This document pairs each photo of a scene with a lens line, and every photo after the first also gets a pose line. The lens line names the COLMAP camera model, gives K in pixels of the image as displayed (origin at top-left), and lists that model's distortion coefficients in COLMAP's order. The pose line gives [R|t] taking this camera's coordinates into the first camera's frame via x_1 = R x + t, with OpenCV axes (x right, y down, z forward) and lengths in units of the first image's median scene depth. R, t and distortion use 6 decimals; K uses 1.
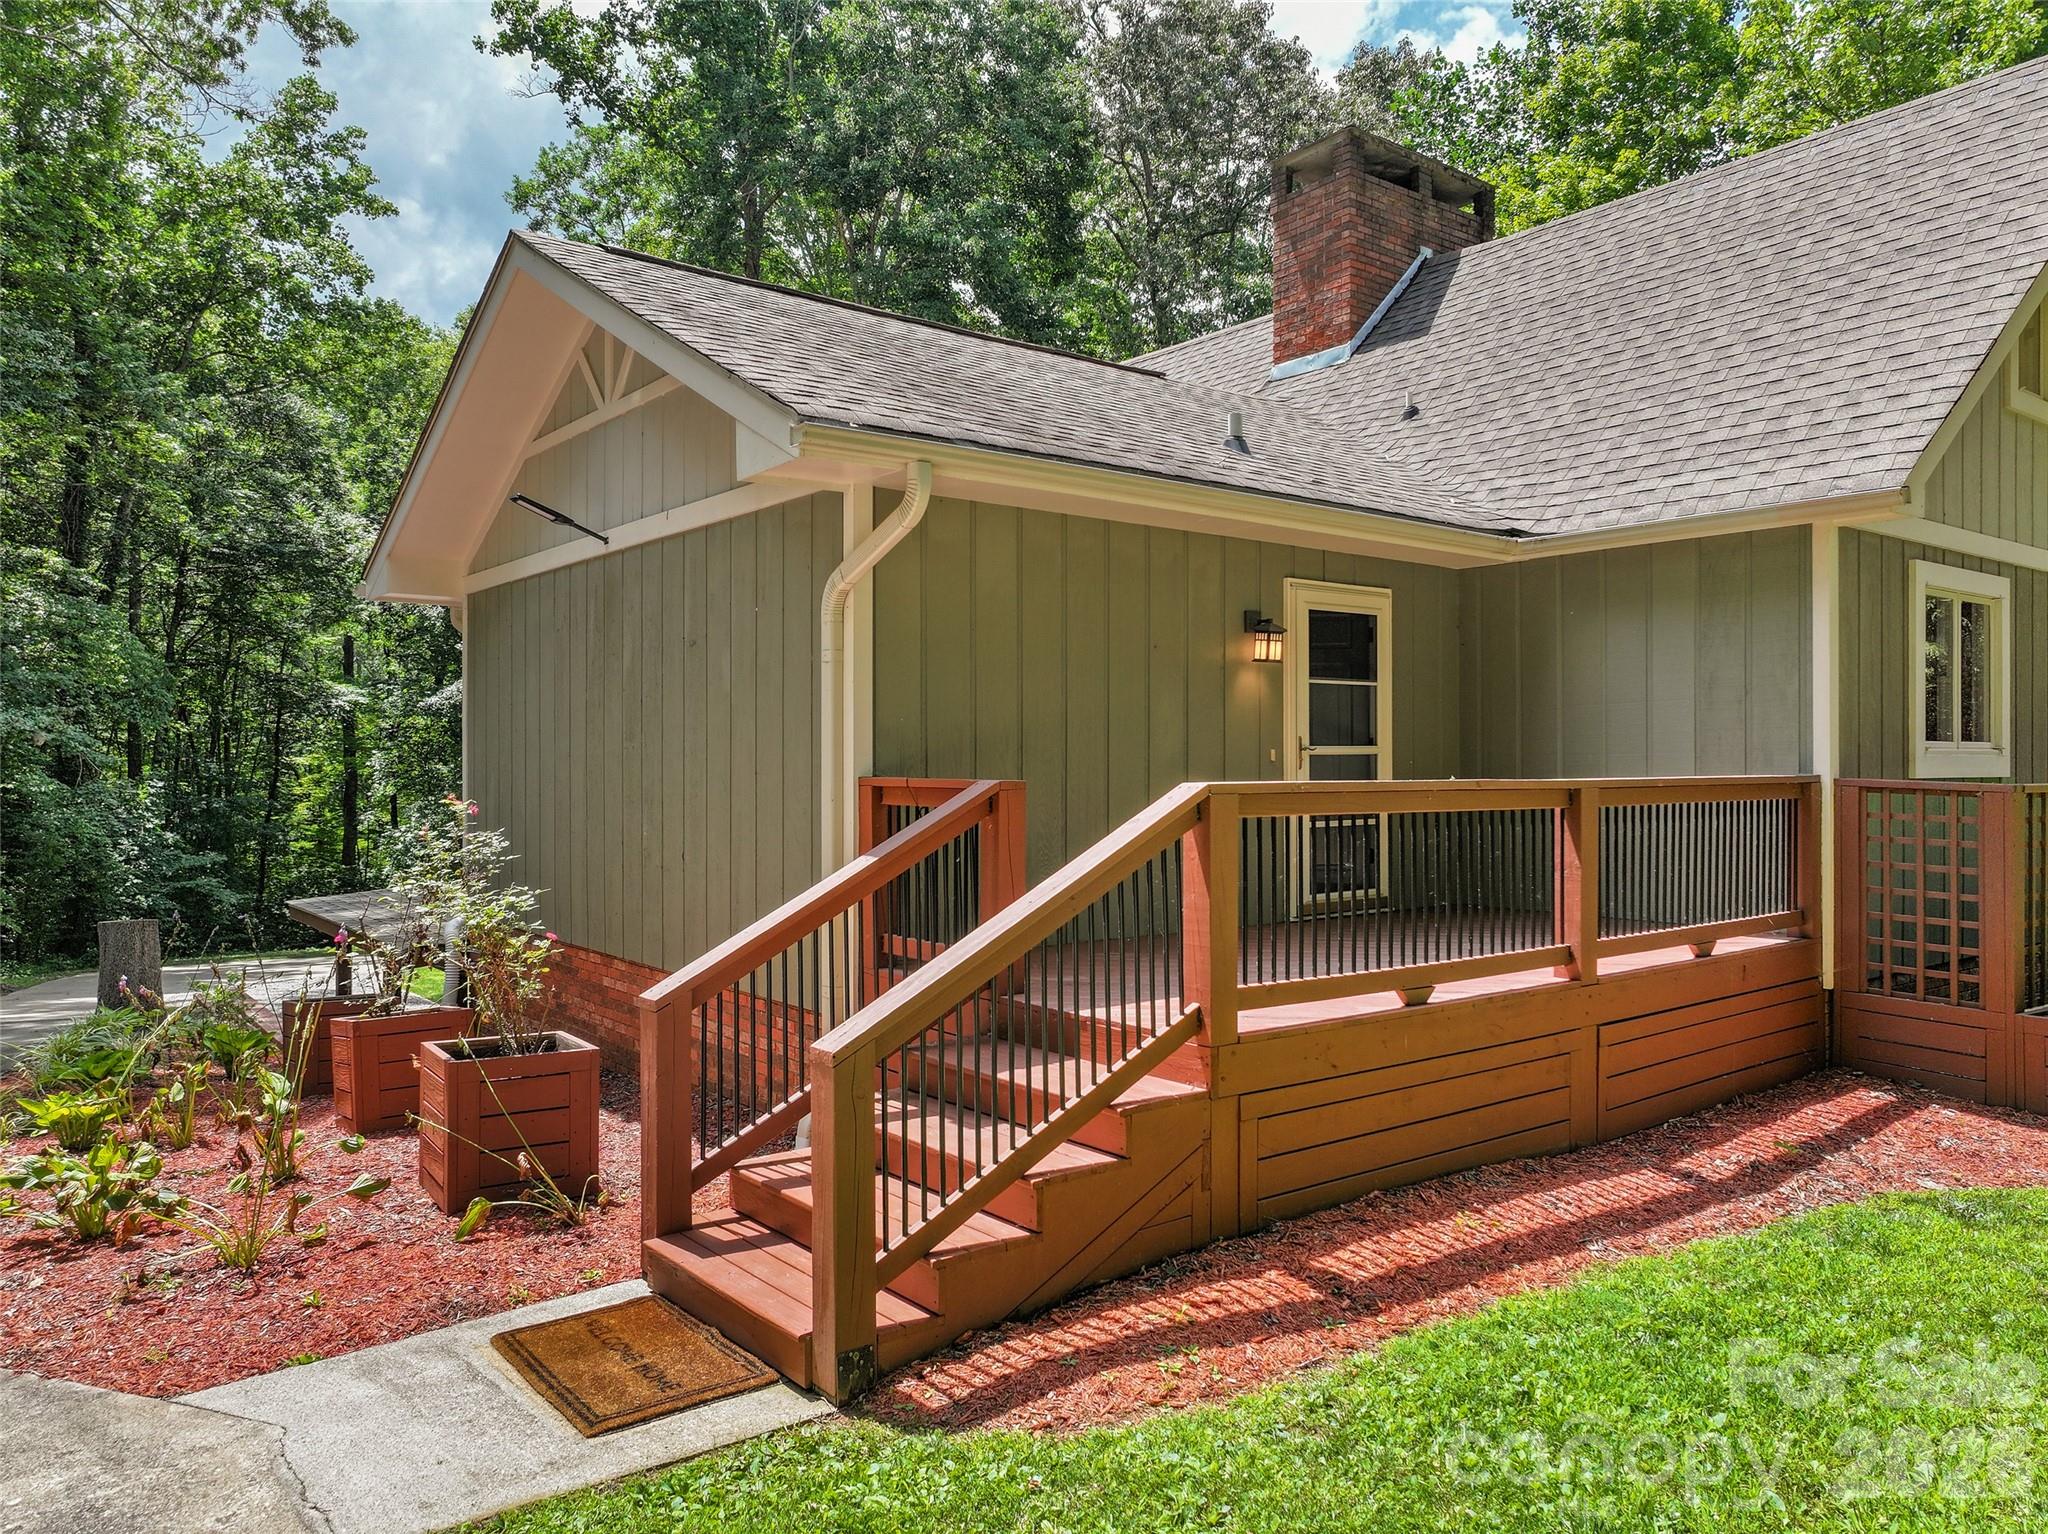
lens RADIAL K [[1432.0, 0, 1034.3], [0, 1432.0, 737.6], [0, 0, 1]] dist [0.000838, -0.002725]
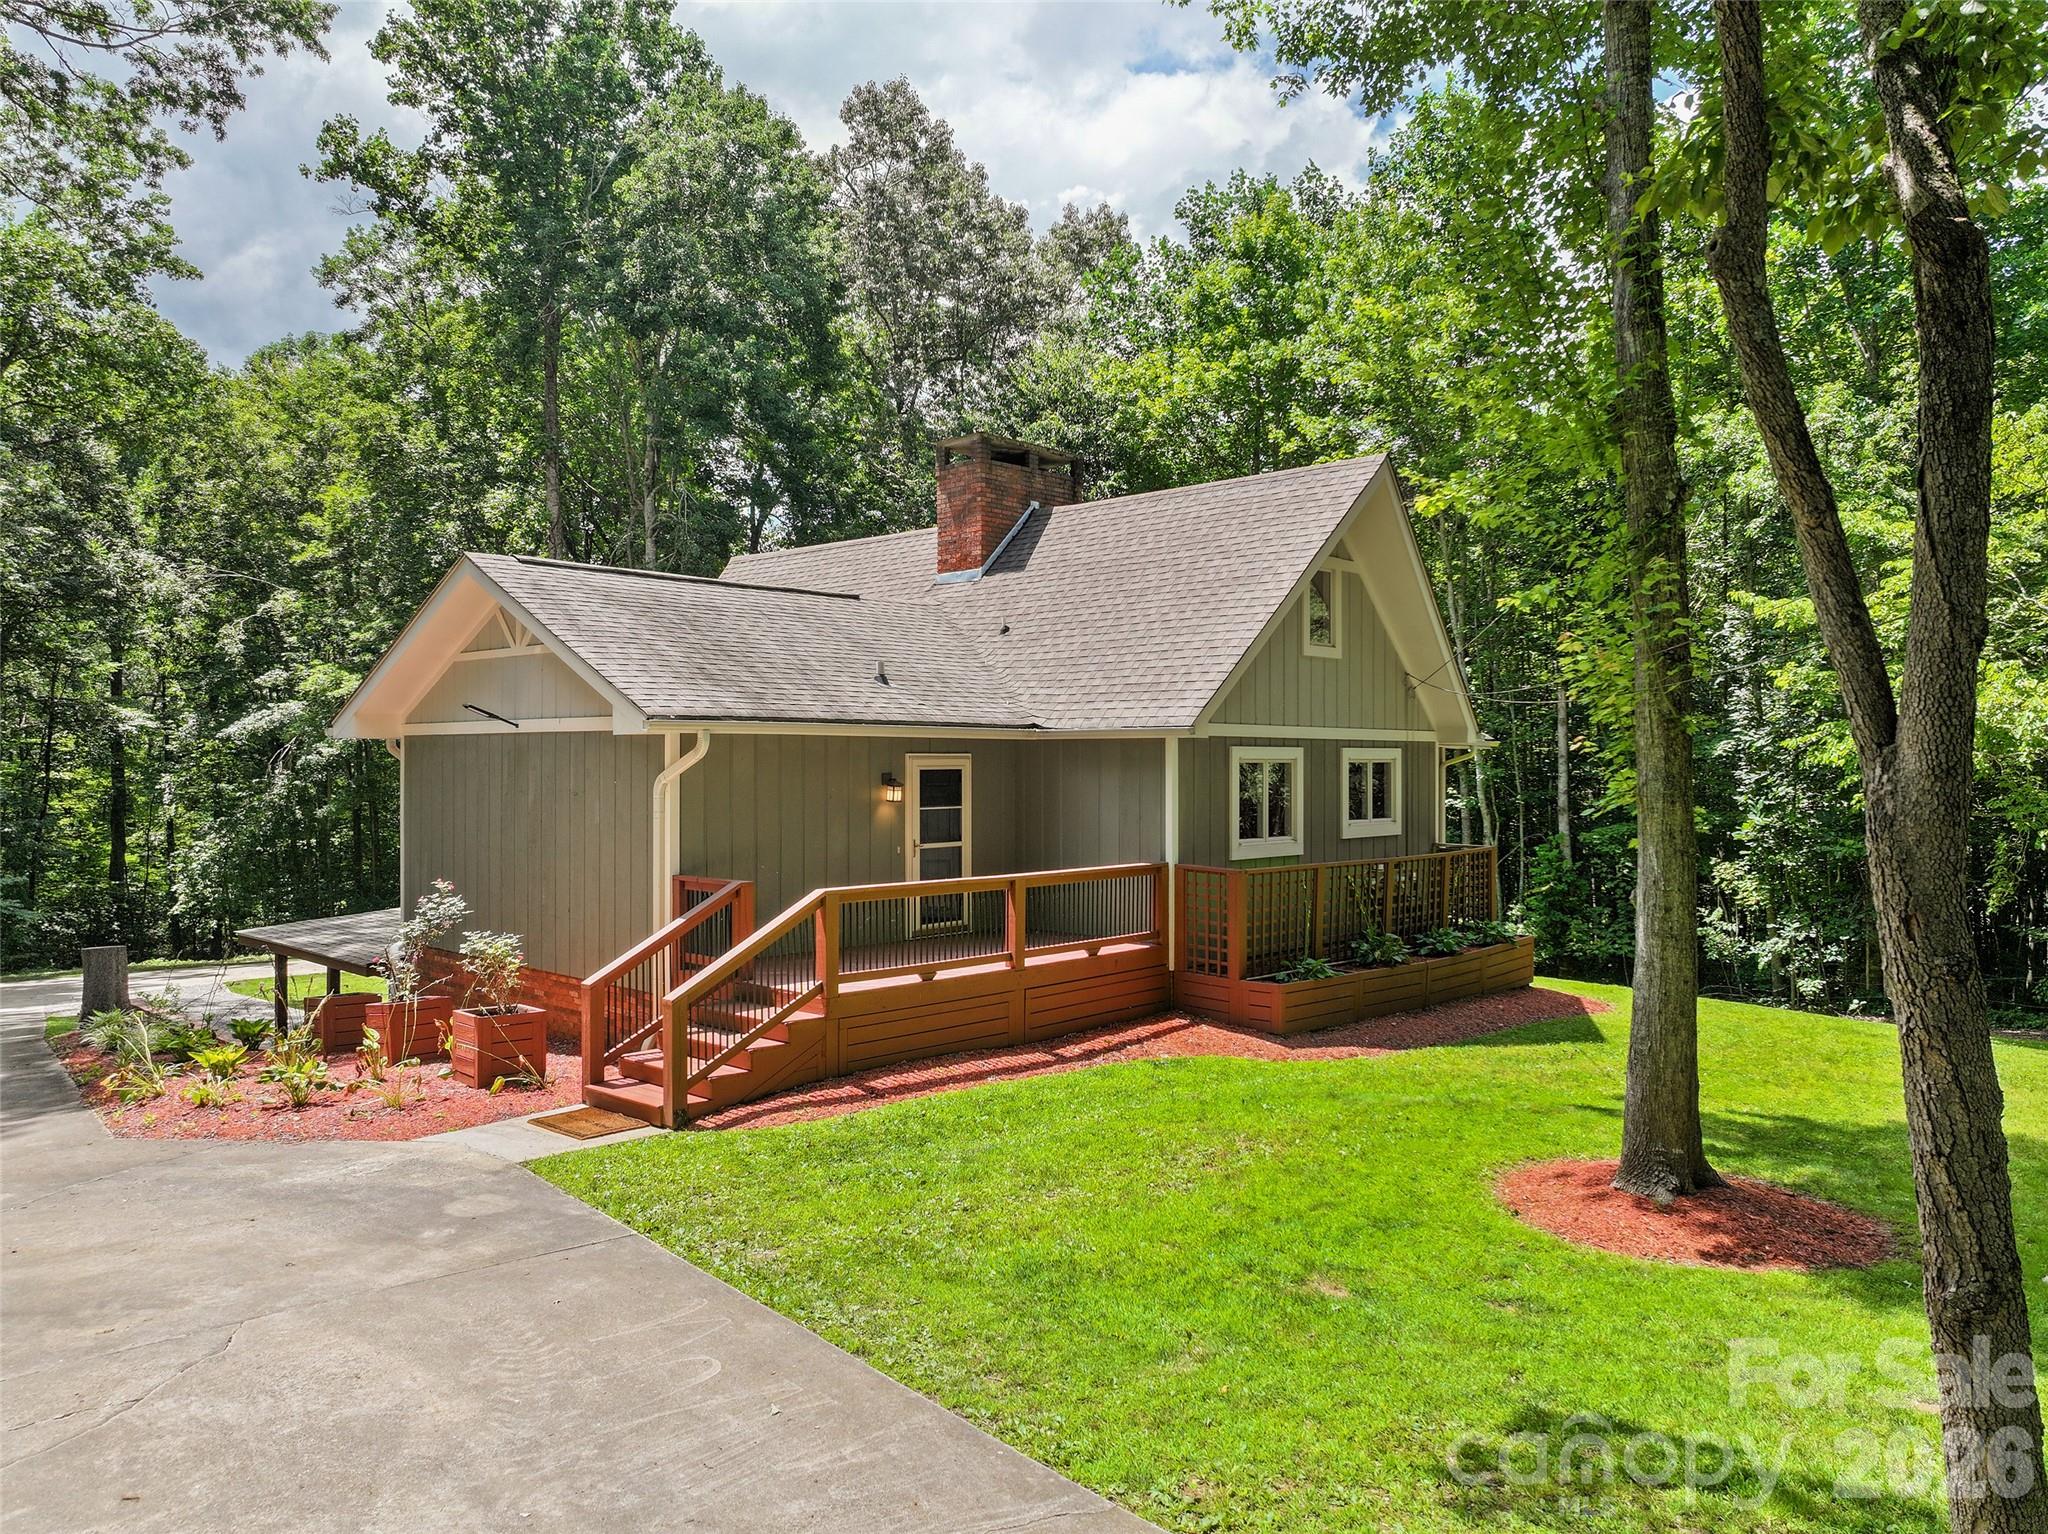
lens RADIAL K [[1407.1, 0, 1024.0], [0, 1407.1, 767.0], [0, 0, 1]] dist [0.004928, -0.007261]
pose [[0.989359, 0.000023, 0.145492, 0.063709], [-0.002792, 0.999819, 0.018828, -0.132329], [-0.145465, -0.019034, 0.989180, -0.832291]]
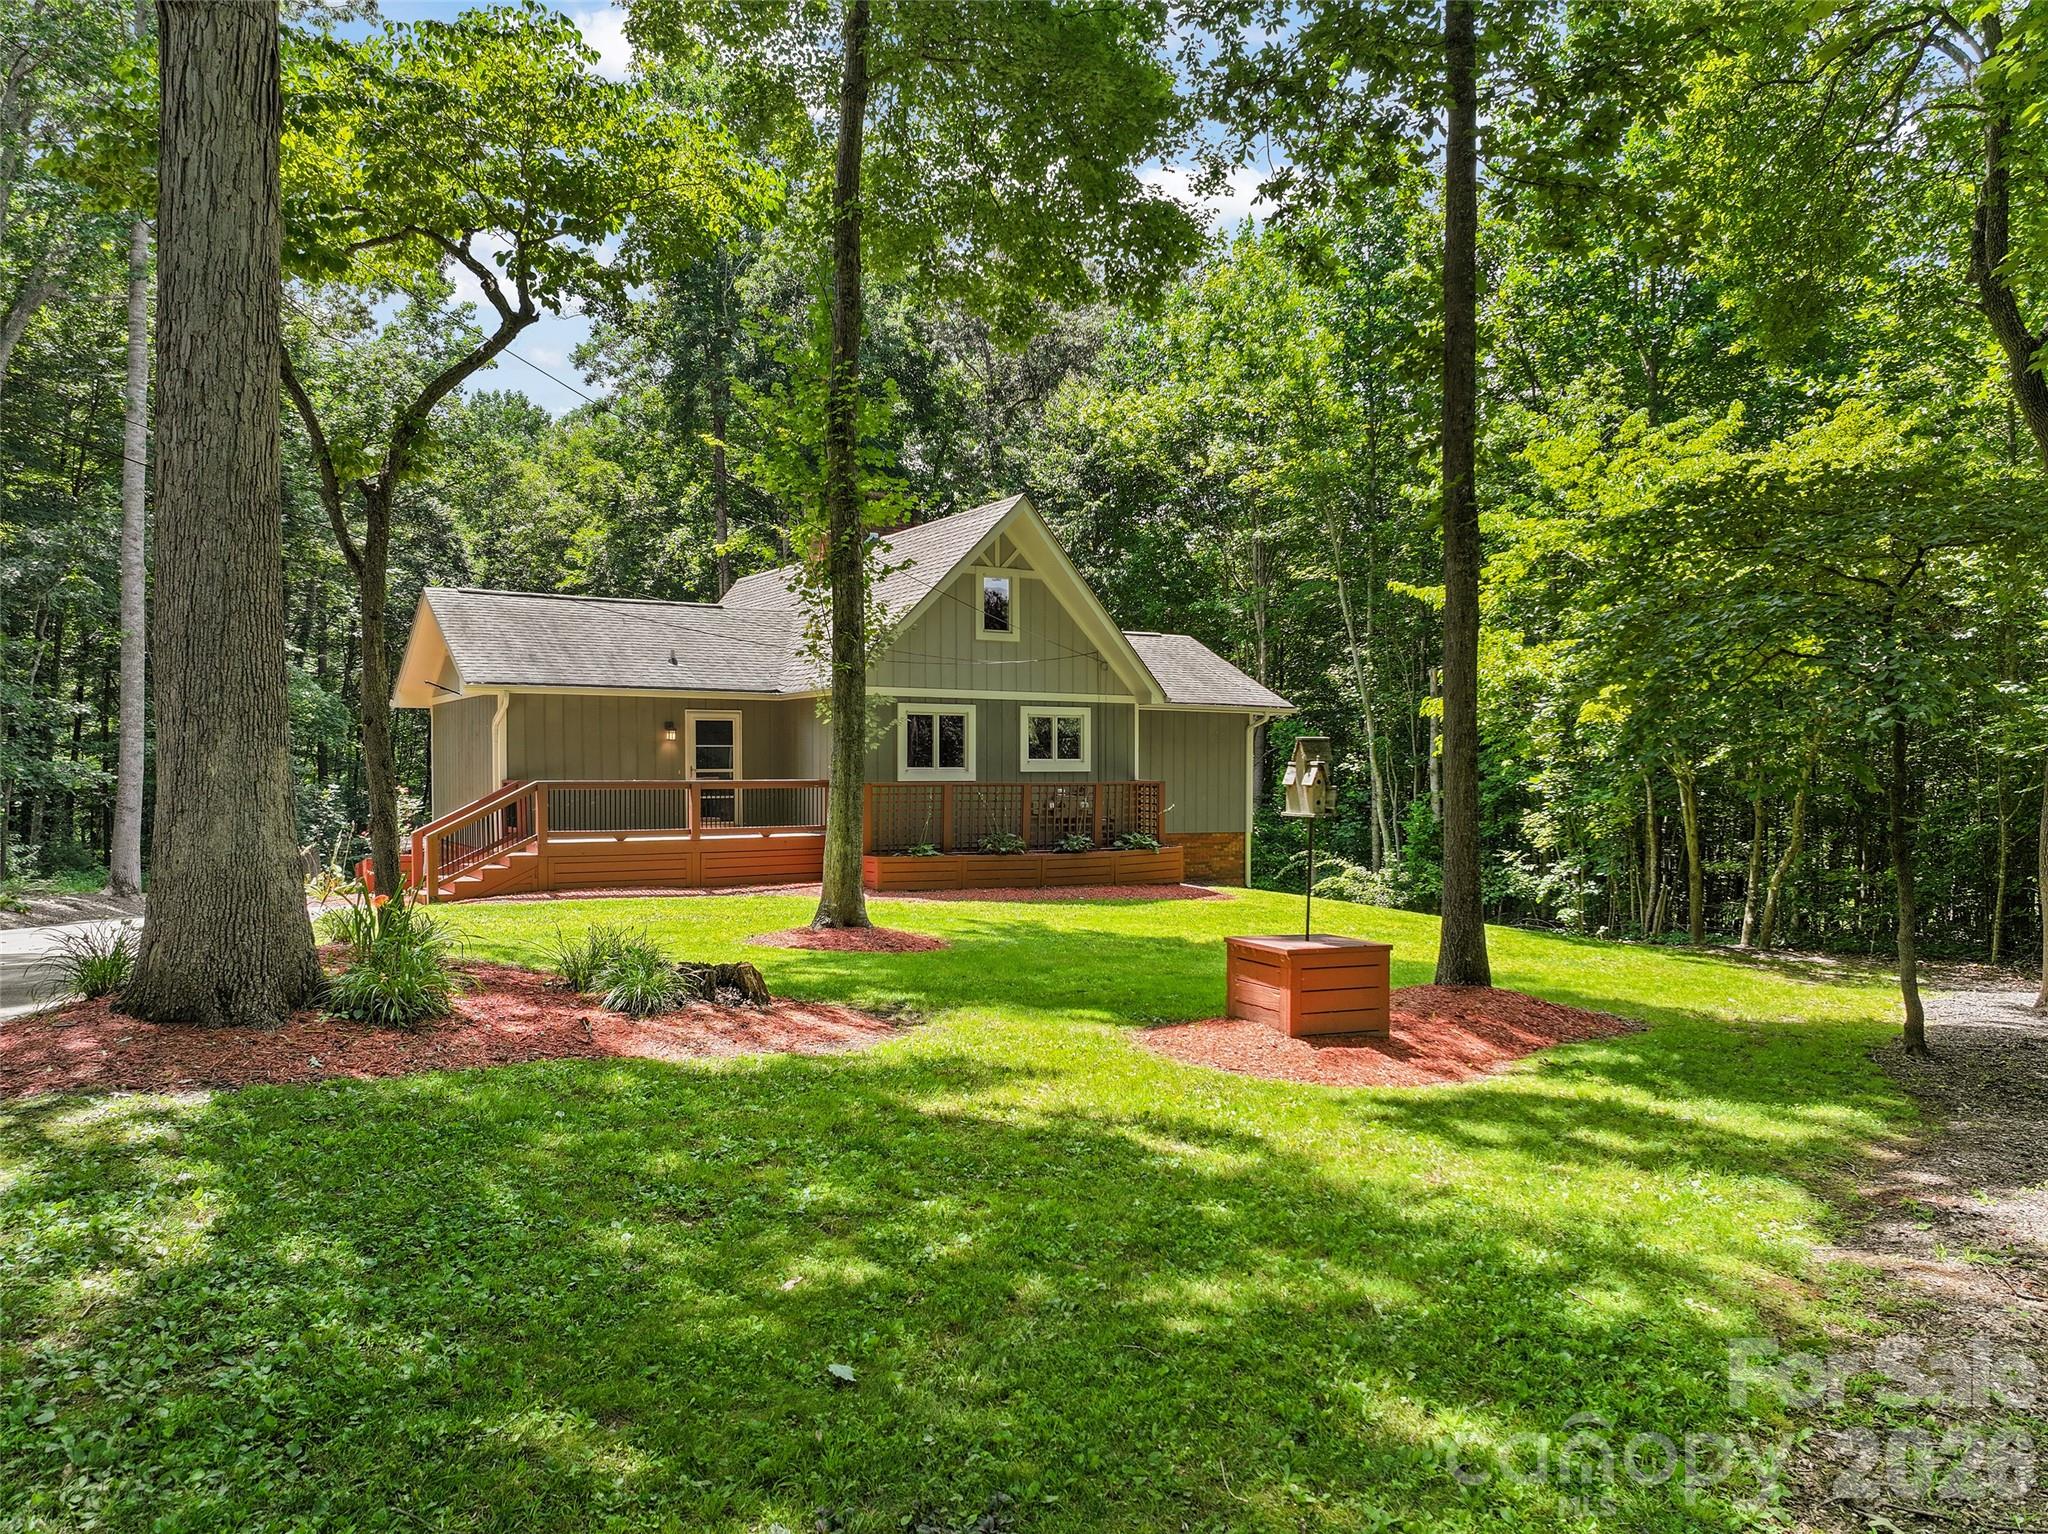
lens RADIAL K [[1407.1, 0, 1024.0], [0, 1407.1, 767.0], [0, 0, 1]] dist [0.004928, -0.007261]
pose [[0.994644, -0.000177, -0.103360, 1.152550], [0.001859, 0.999867, 0.016180, -0.043497], [0.103343, -0.016285, 0.994512, -1.726043]]
